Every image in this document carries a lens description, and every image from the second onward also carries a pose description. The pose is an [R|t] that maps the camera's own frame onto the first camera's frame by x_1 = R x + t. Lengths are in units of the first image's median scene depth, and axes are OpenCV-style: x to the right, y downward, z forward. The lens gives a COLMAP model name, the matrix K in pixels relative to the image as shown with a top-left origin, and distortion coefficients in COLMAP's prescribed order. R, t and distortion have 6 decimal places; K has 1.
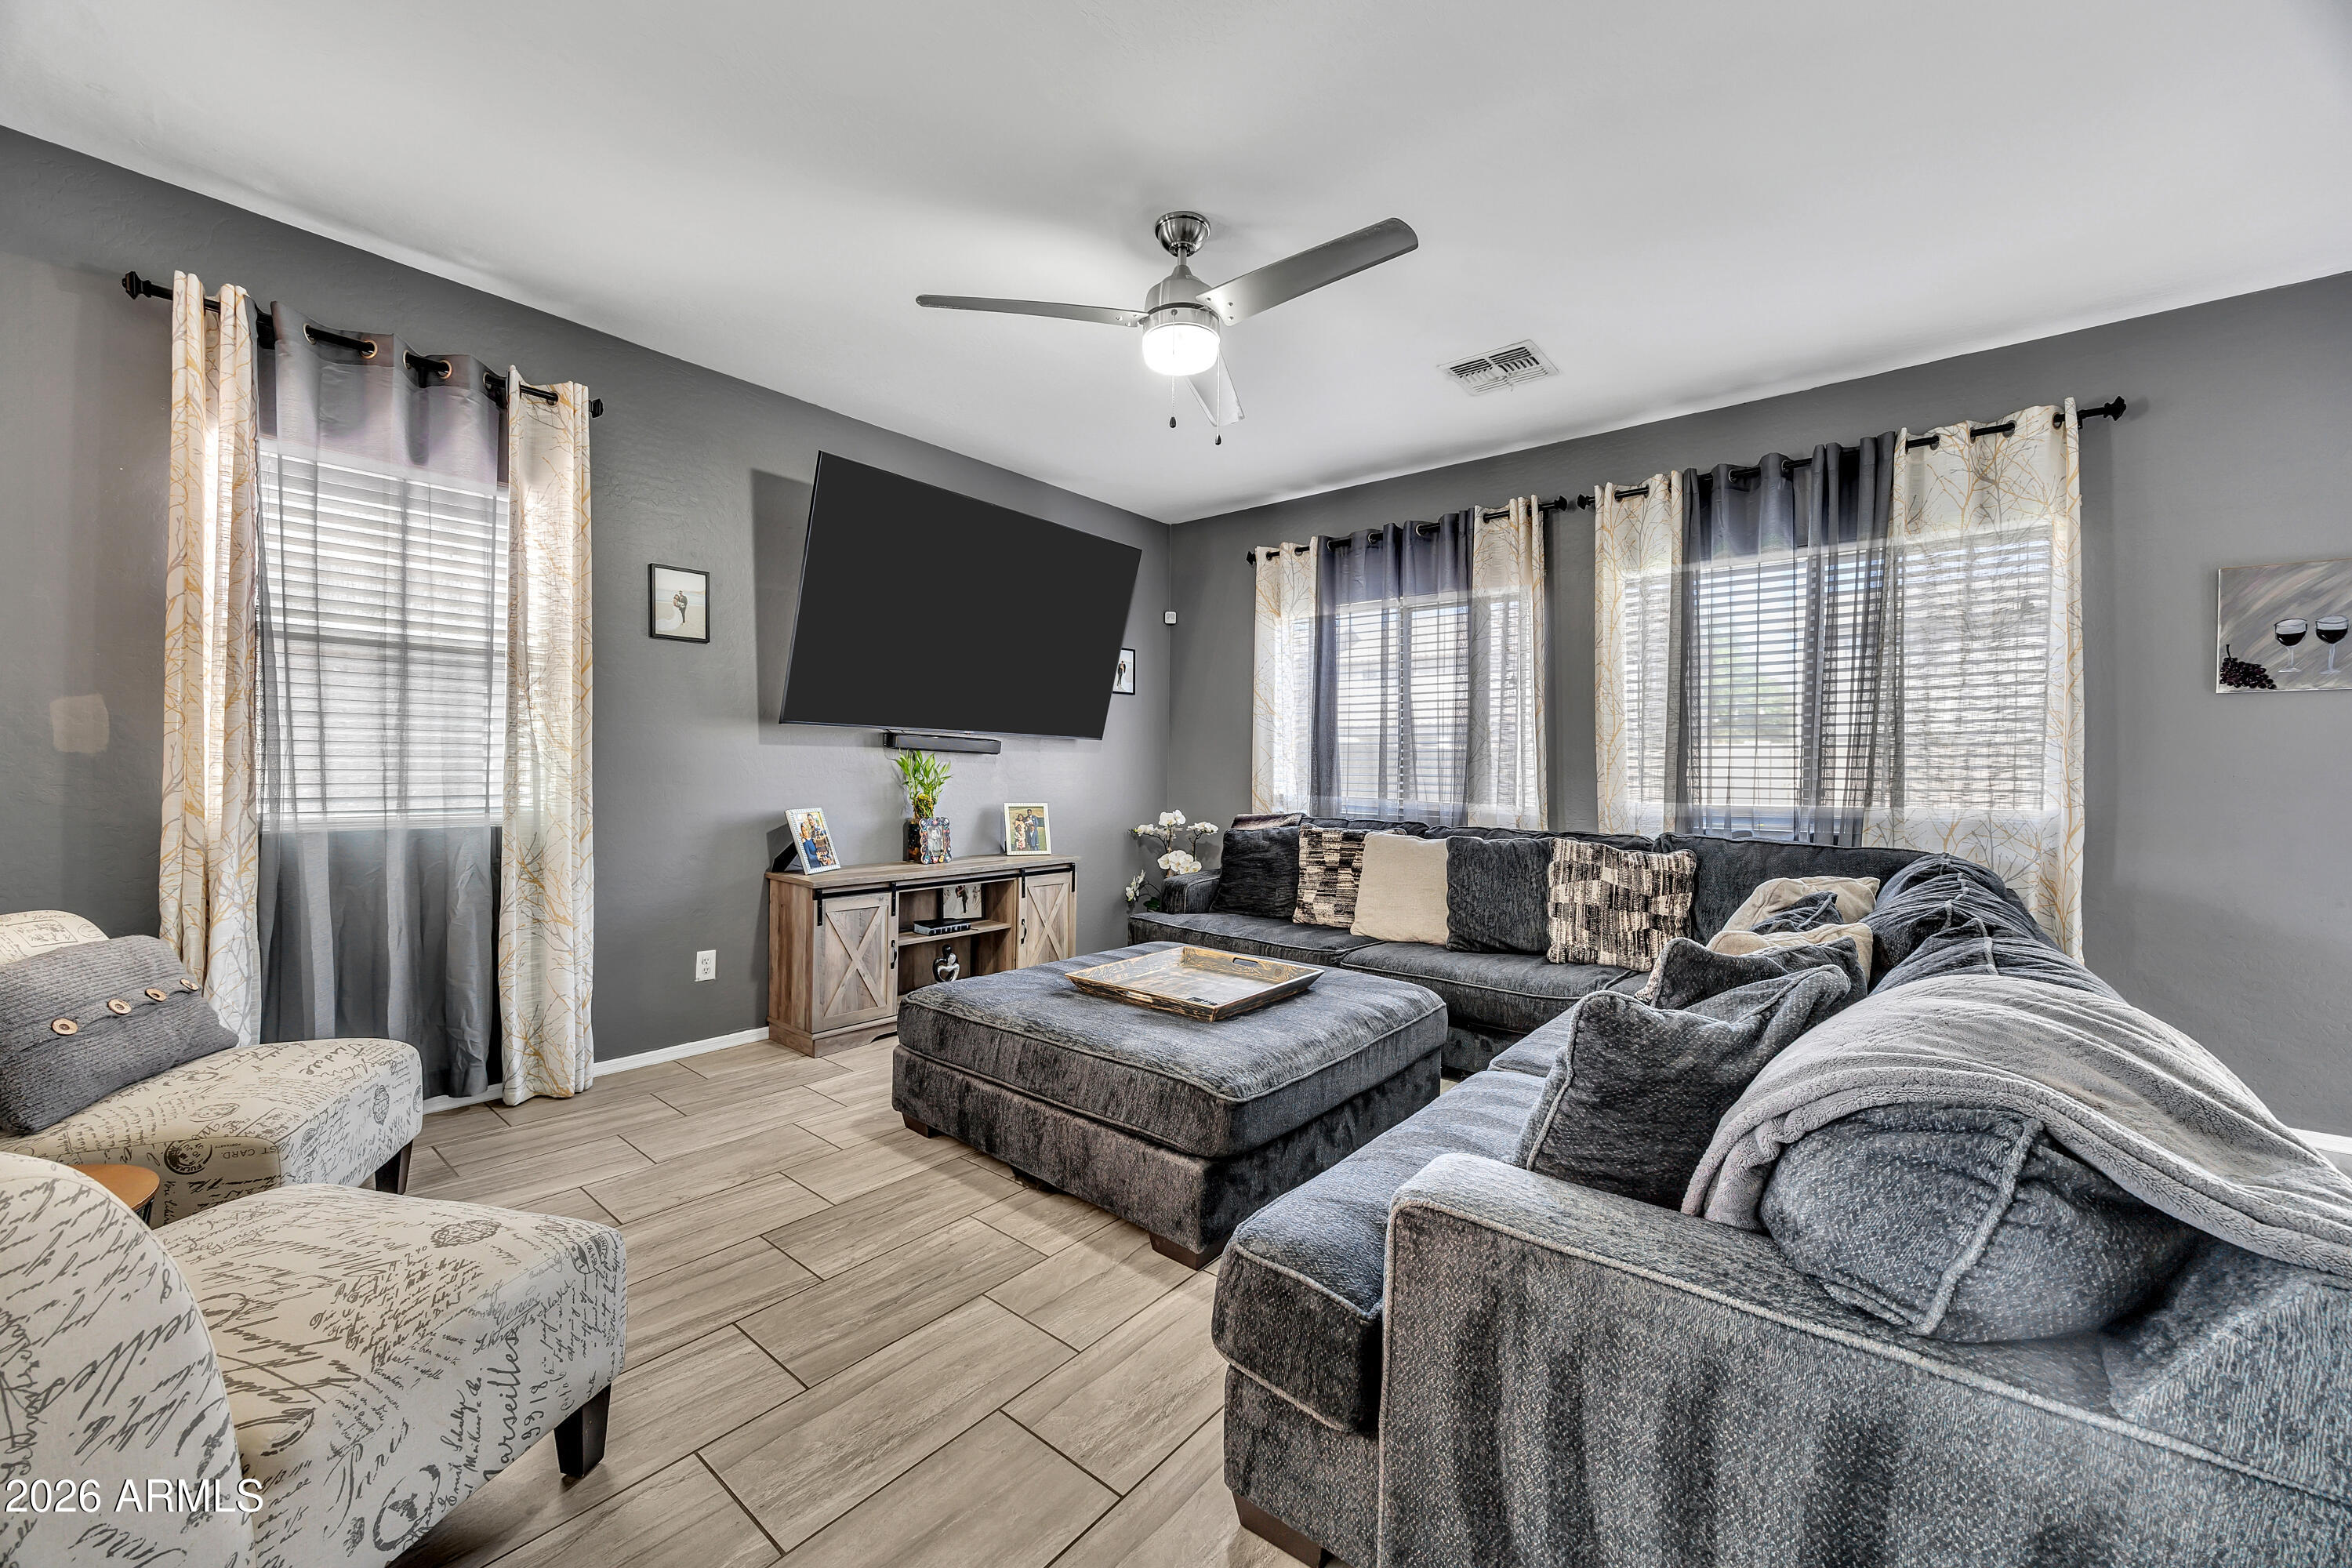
lens RADIAL K [[911.7, 0, 1176.0], [0, 911.7, 784.0], [0, 0, 1]] dist [0.000295, 0.000031]
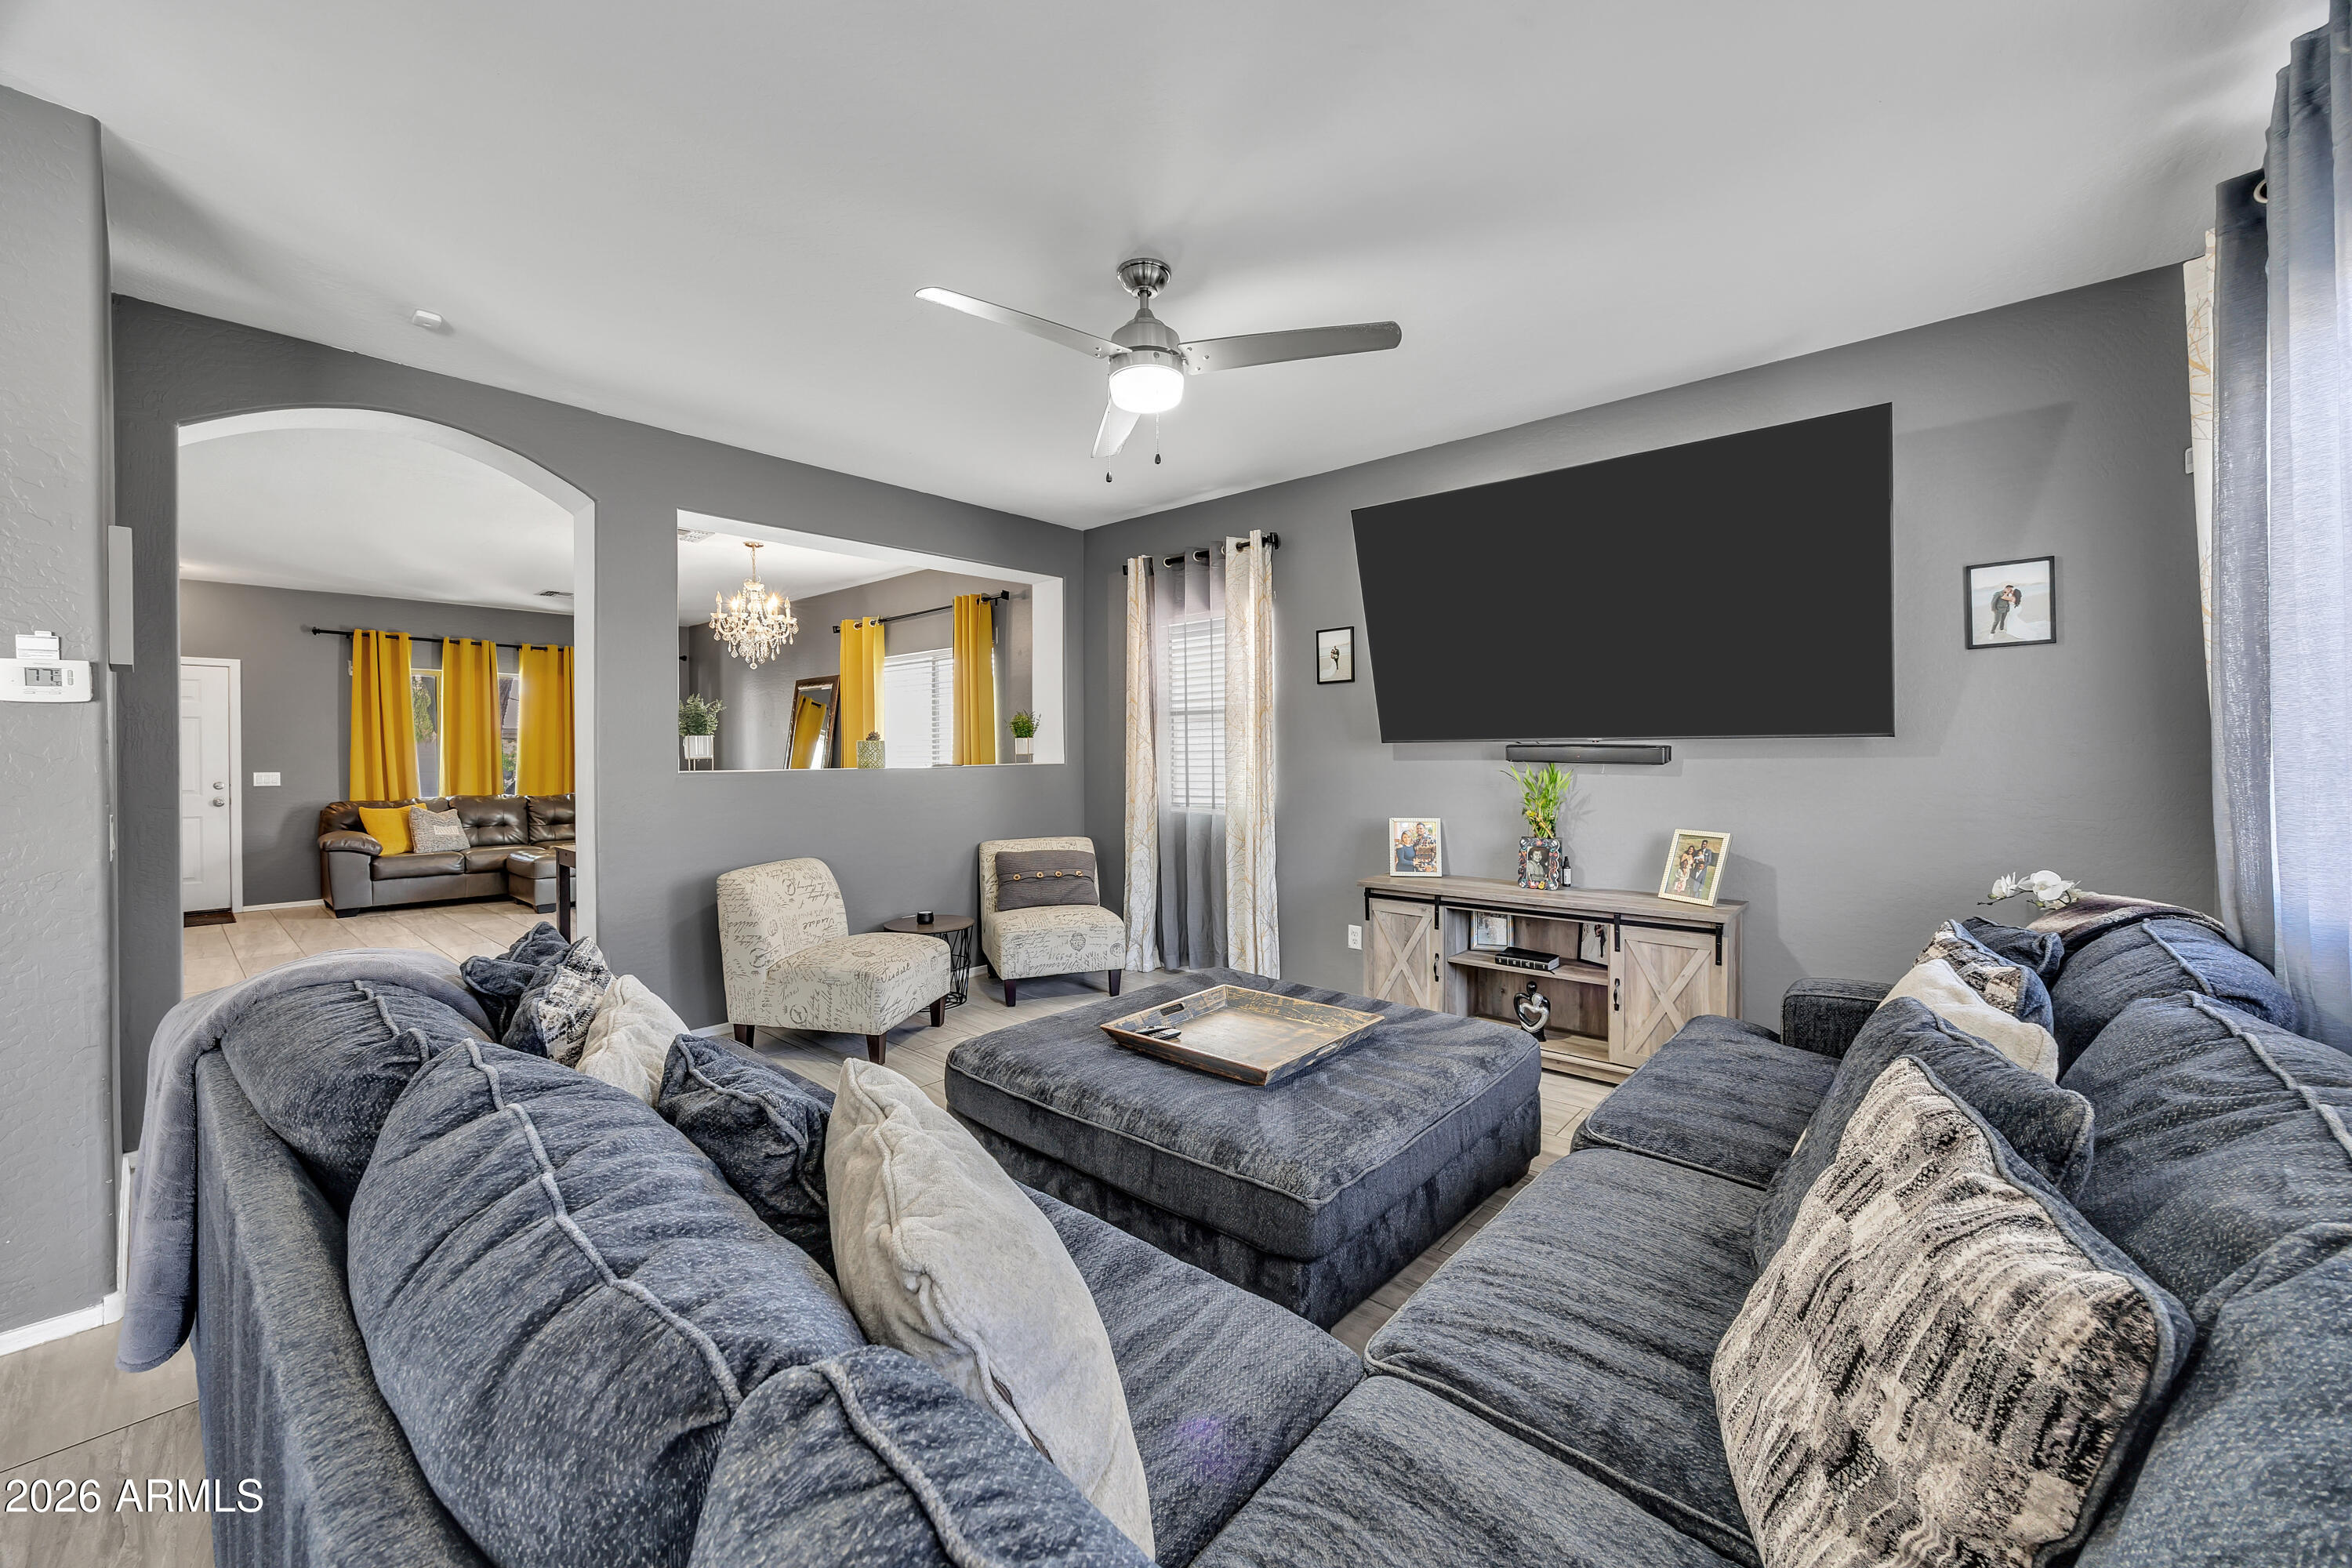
lens RADIAL K [[923.9, 0, 1180.1], [0, 923.9, 751.4], [0, 0, 1]] dist [0.000316, 0.000009]
pose [[-0.026167, -0.009239, -0.999615, 0.783817], [-0.002476, 0.999955, -0.009177, -0.046778], [0.999655, 0.002235, -0.026189, 0.805295]]
